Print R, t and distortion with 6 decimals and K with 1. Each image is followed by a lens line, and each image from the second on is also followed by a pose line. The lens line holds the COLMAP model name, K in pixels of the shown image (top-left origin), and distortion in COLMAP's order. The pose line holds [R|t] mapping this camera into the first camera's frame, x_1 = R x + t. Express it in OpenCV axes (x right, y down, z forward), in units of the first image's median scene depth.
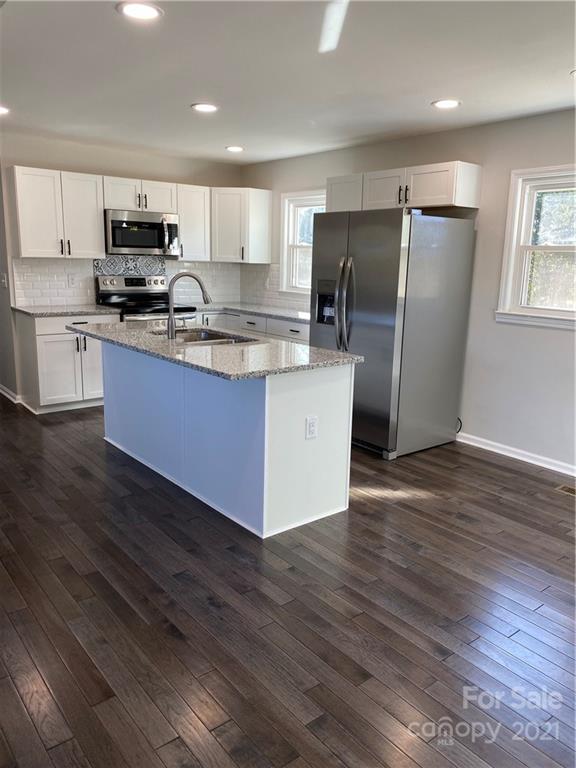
lens RADIAL K [[584.4, 0, 288.0], [0, 584.4, 384.0], [0, 0, 1]] dist [0.046313, -0.056981]
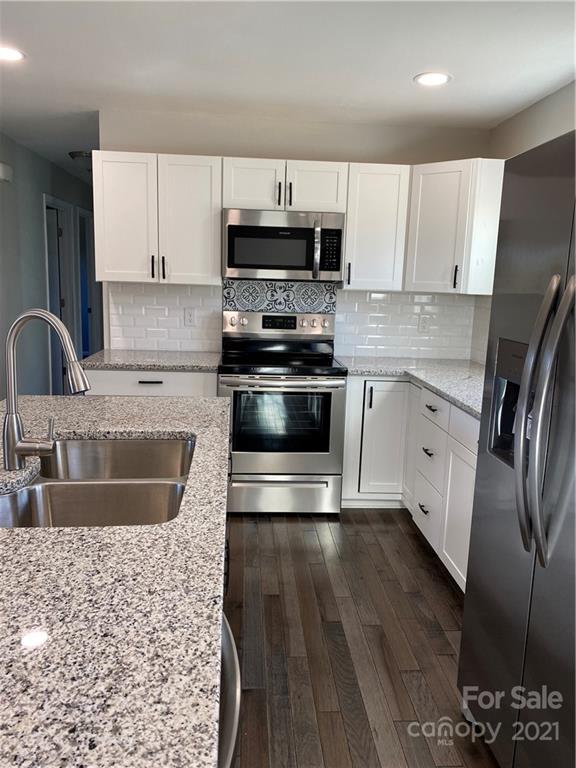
lens RADIAL K [[584.4, 0, 288.0], [0, 584.4, 384.0], [0, 0, 1]] dist [0.046313, -0.056981]
pose [[0.826856, 0.091143, -0.554979, 0.113034], [-0.129022, 0.991205, -0.029444, -0.089457], [0.547414, 0.095950, 0.831343, 0.481734]]
